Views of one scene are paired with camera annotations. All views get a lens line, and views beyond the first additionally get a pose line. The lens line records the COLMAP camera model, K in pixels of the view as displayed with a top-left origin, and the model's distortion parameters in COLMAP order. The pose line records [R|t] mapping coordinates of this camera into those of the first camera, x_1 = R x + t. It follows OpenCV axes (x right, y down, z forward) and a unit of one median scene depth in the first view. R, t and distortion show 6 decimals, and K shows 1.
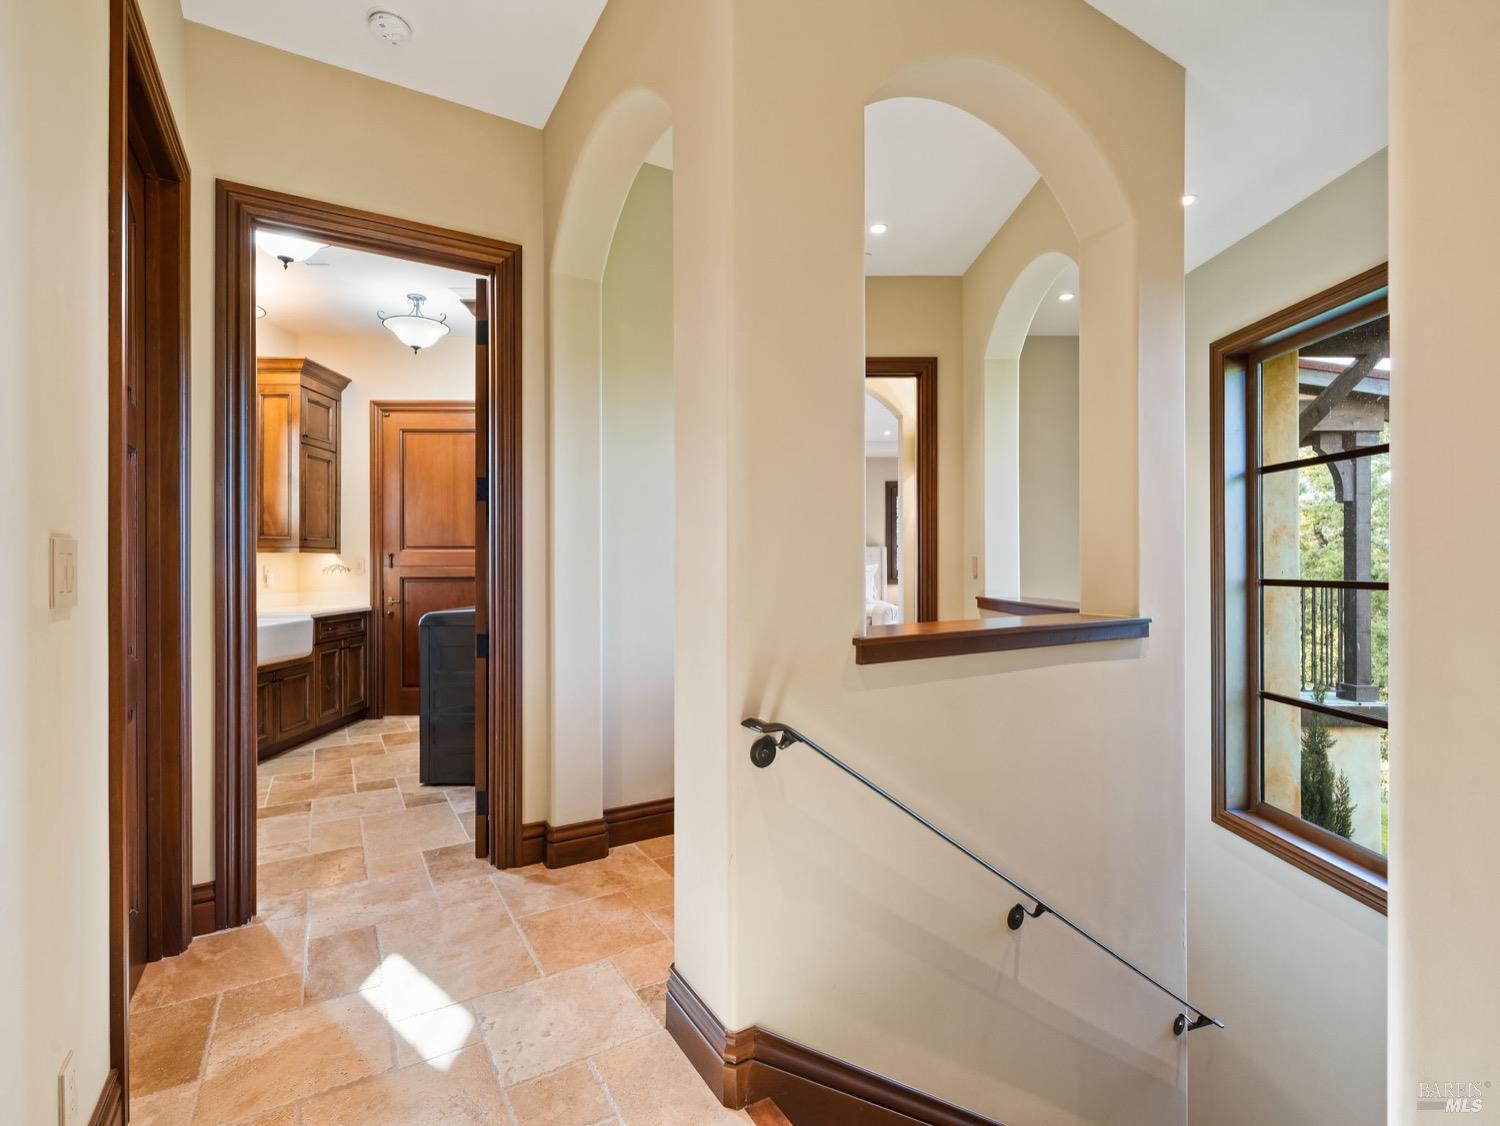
lens RADIAL K [[761.5, 0, 754.3], [0, 761.5, 563.4], [0, 0, 1]] dist [-0.001319, 0.000409]
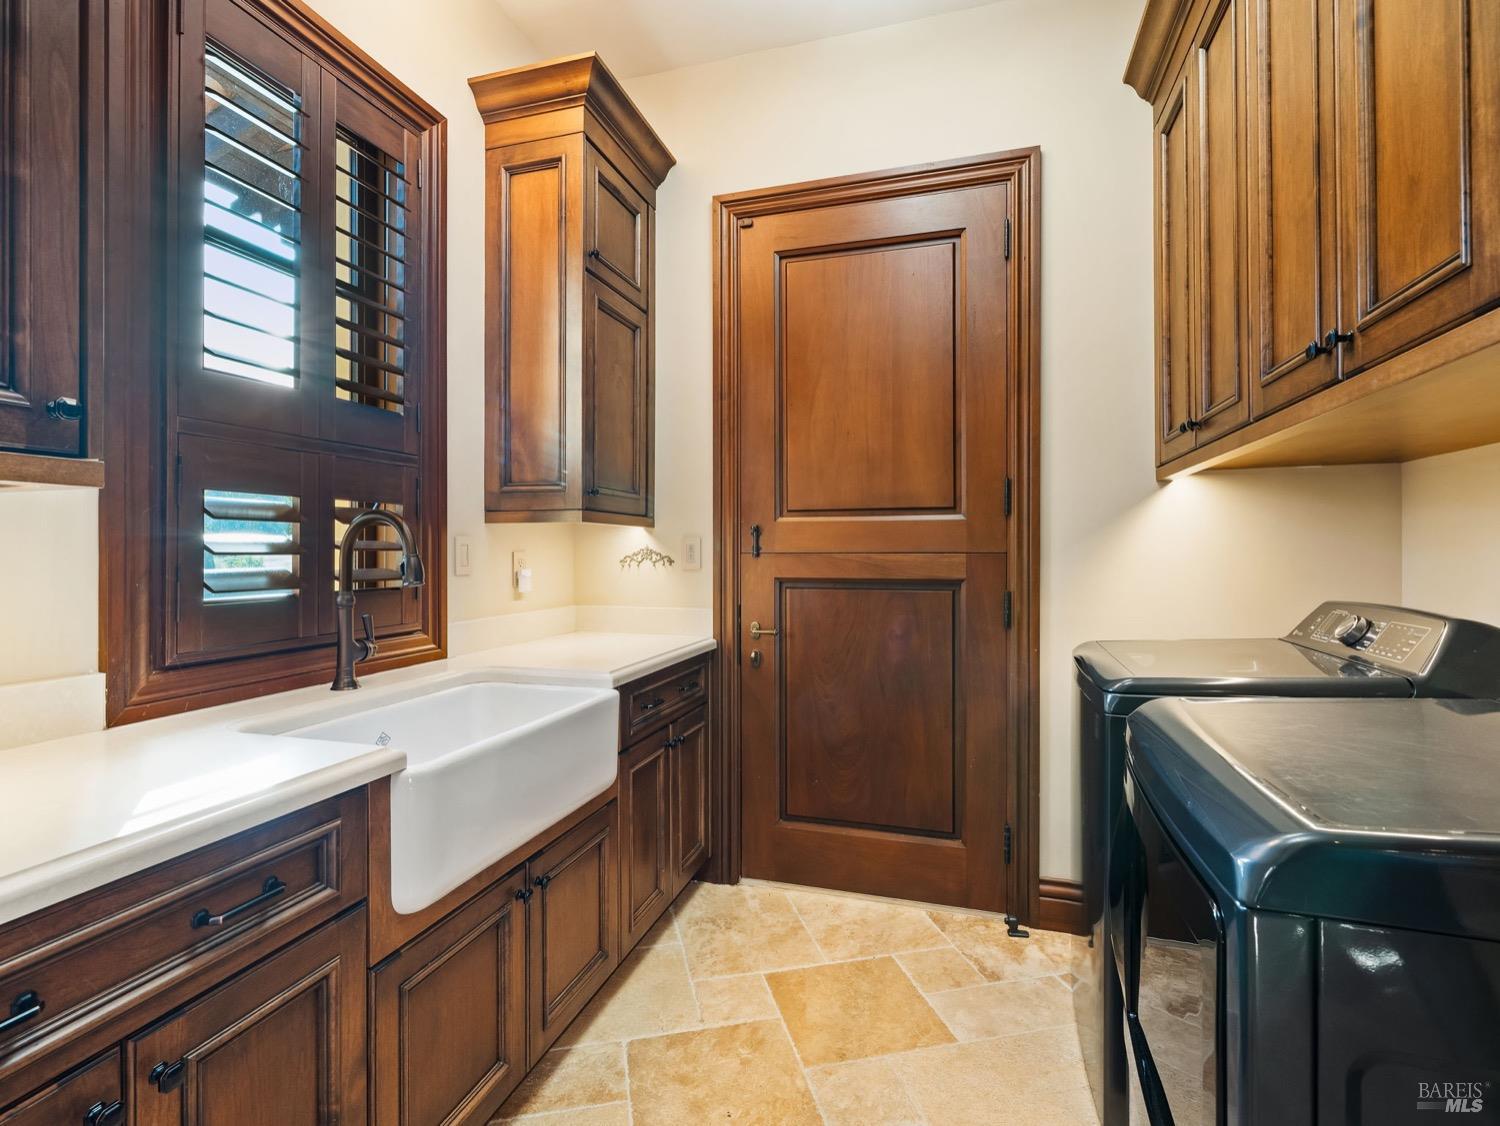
lens RADIAL K [[761.5, 0, 744.9], [0, 761.5, 555.1], [0, 0, 1]] dist [-0.001319, 0.000409]
pose [[0.955093, 0.005245, -0.296259, -0.356678], [-0.002502, 0.999950, 0.009634, 0.000222], [0.296295, -0.008460, 0.955059, 0.574949]]
